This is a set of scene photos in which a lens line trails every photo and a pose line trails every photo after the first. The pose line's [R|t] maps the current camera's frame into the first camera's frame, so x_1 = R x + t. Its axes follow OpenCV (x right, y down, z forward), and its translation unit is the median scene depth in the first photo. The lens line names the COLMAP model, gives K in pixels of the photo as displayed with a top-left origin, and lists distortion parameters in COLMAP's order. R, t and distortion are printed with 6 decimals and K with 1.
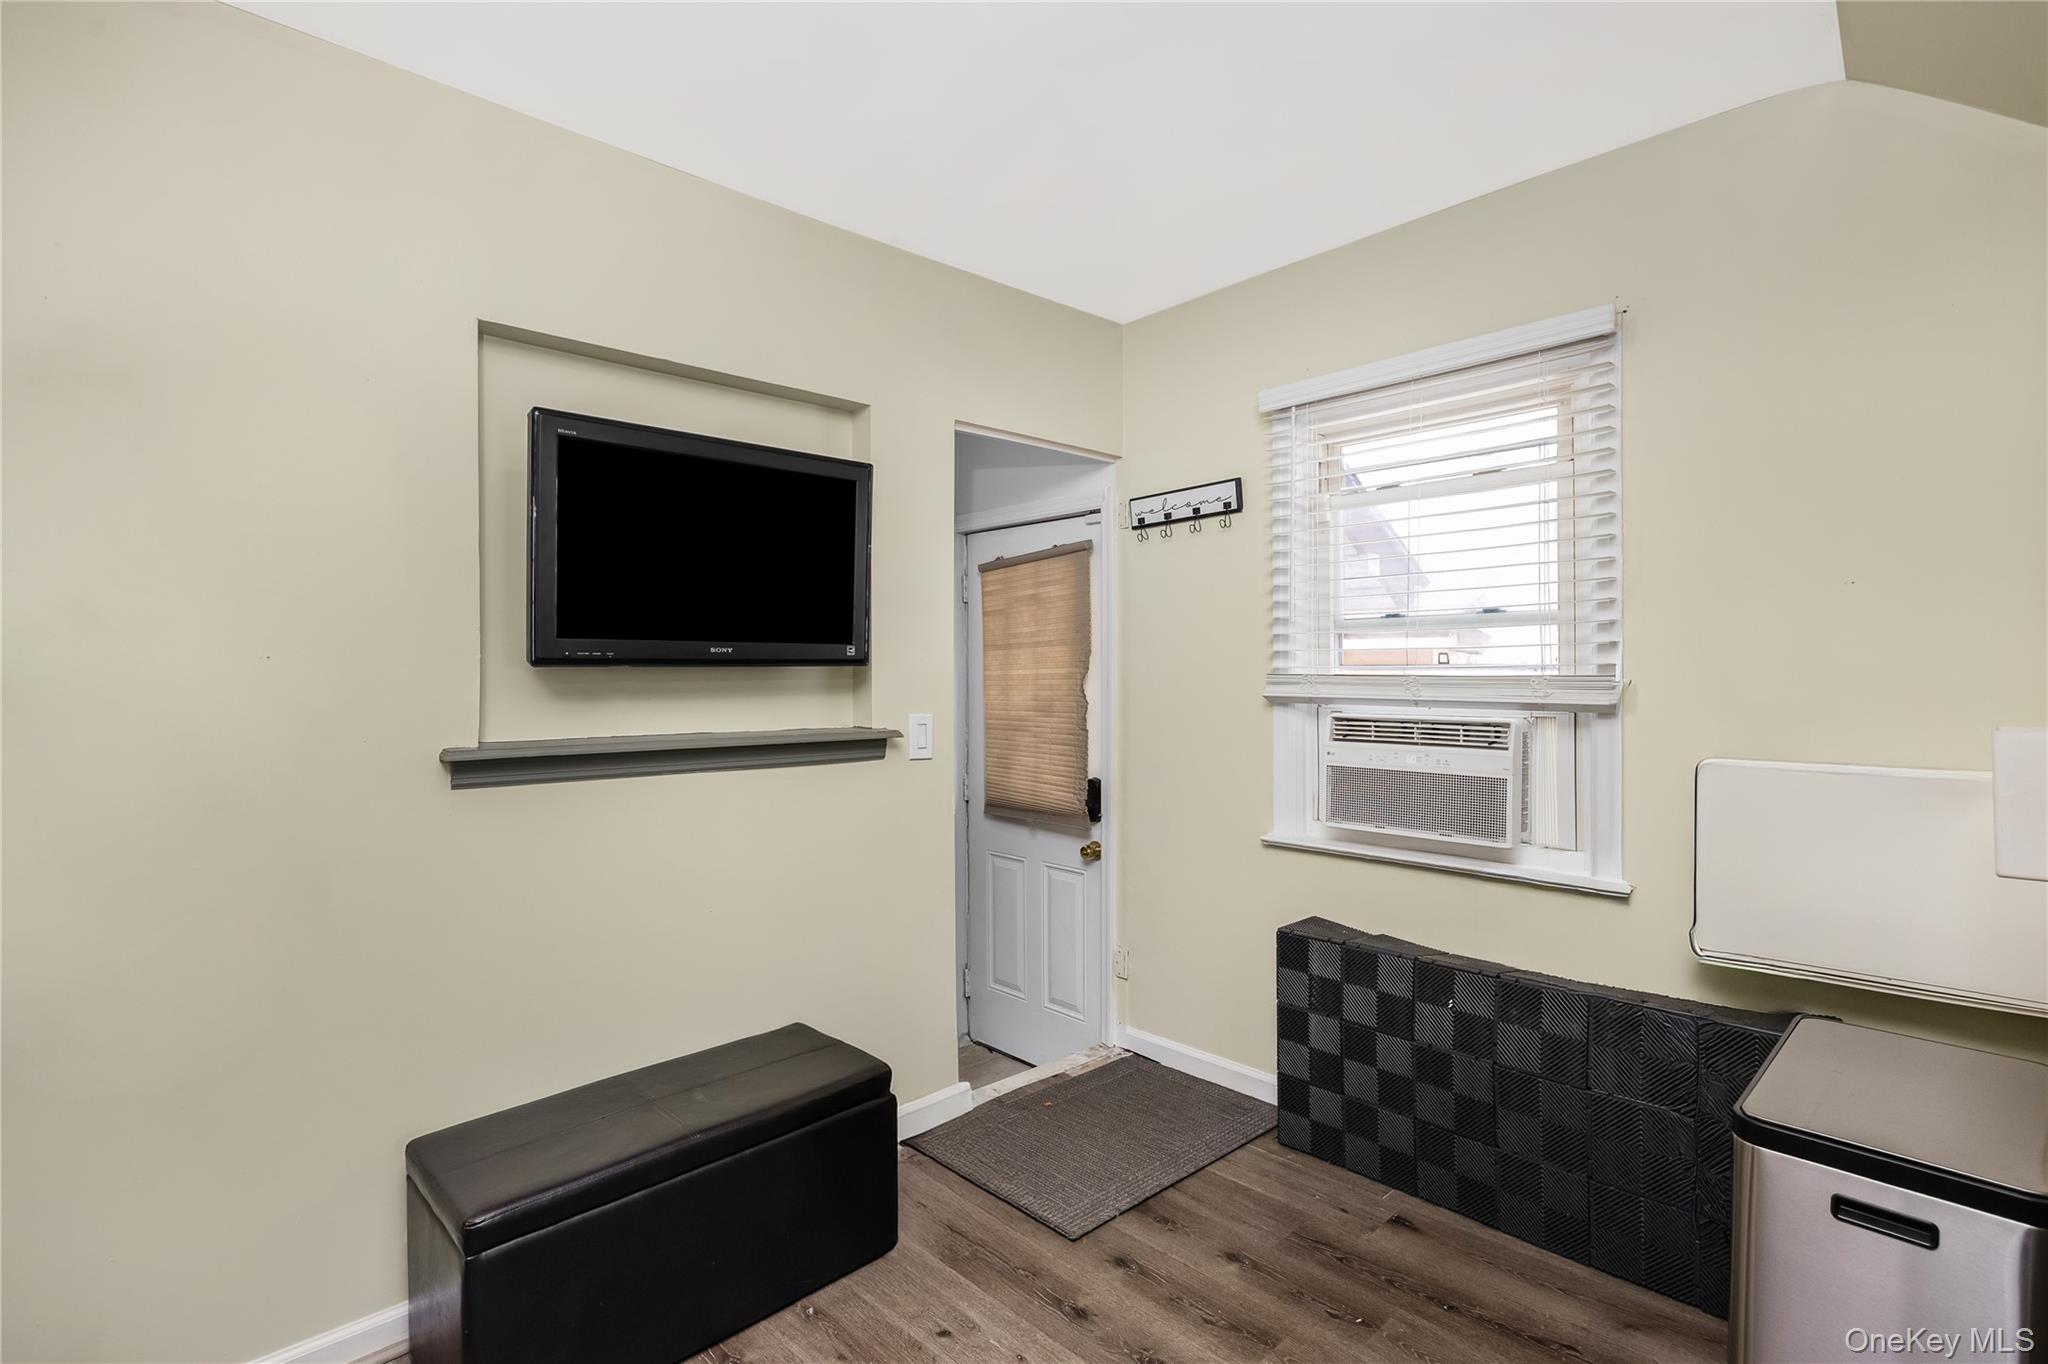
lens RADIAL K [[979.4, 0, 1018.9], [0, 979.4, 679.8], [0, 0, 1]] dist [-0.003155, -0.000394]
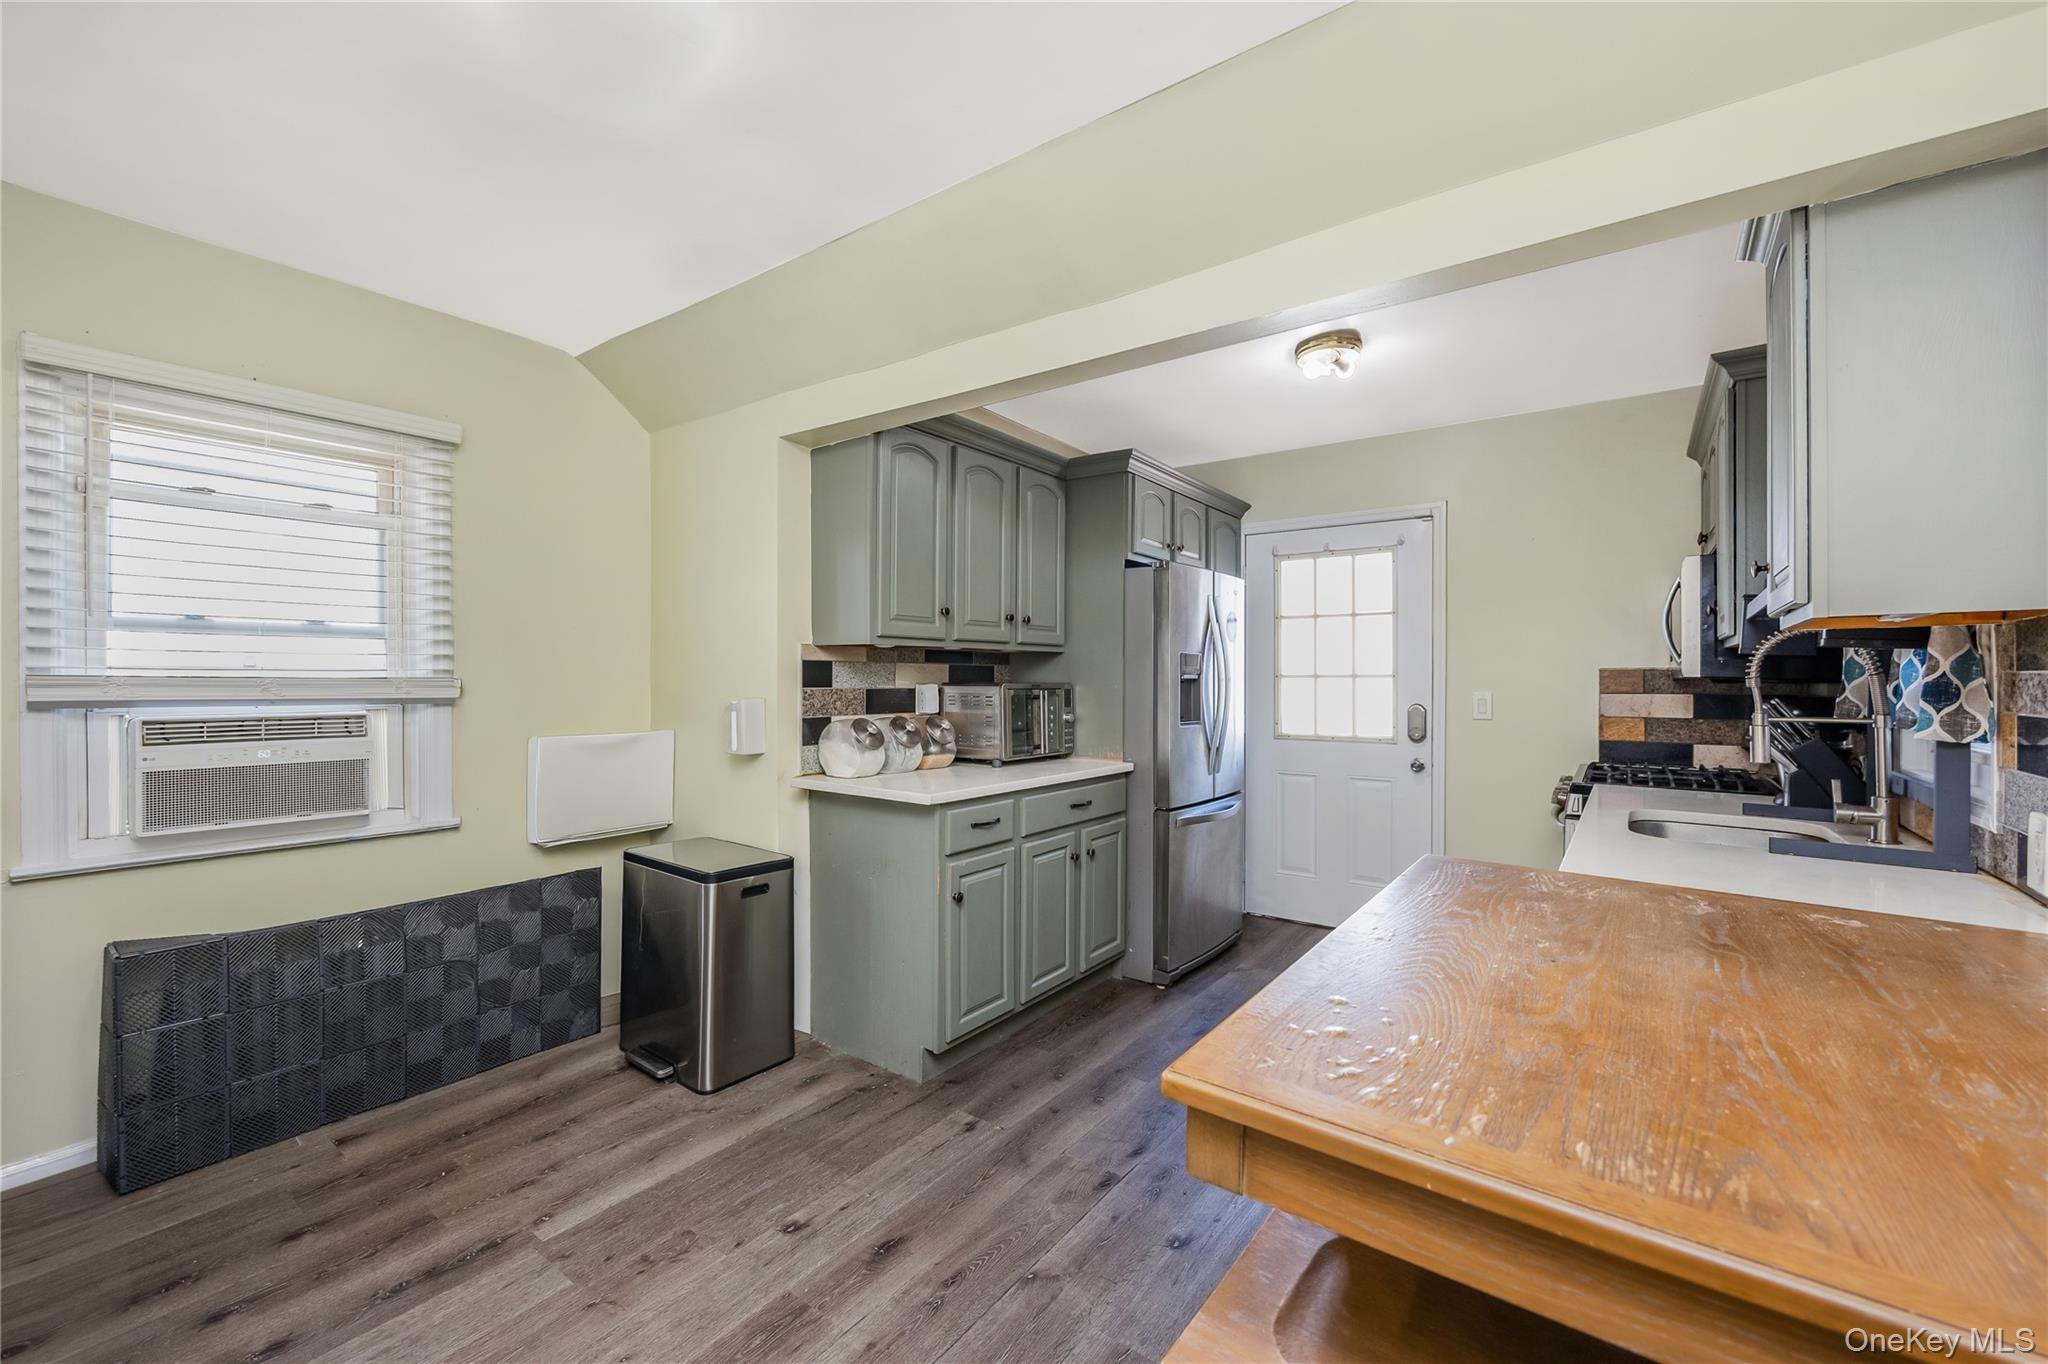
lens RADIAL K [[822.4, 0, 1020.3], [0, 822.4, 682.1], [0, 0, 1]] dist [-0.000191, -0.000017]
pose [[-0.170381, 0.003165, 0.985373, -0.681030], [0.005652, 0.999982, -0.002235, 0.008514], [-0.985362, 0.005188, -0.170395, 0.341123]]
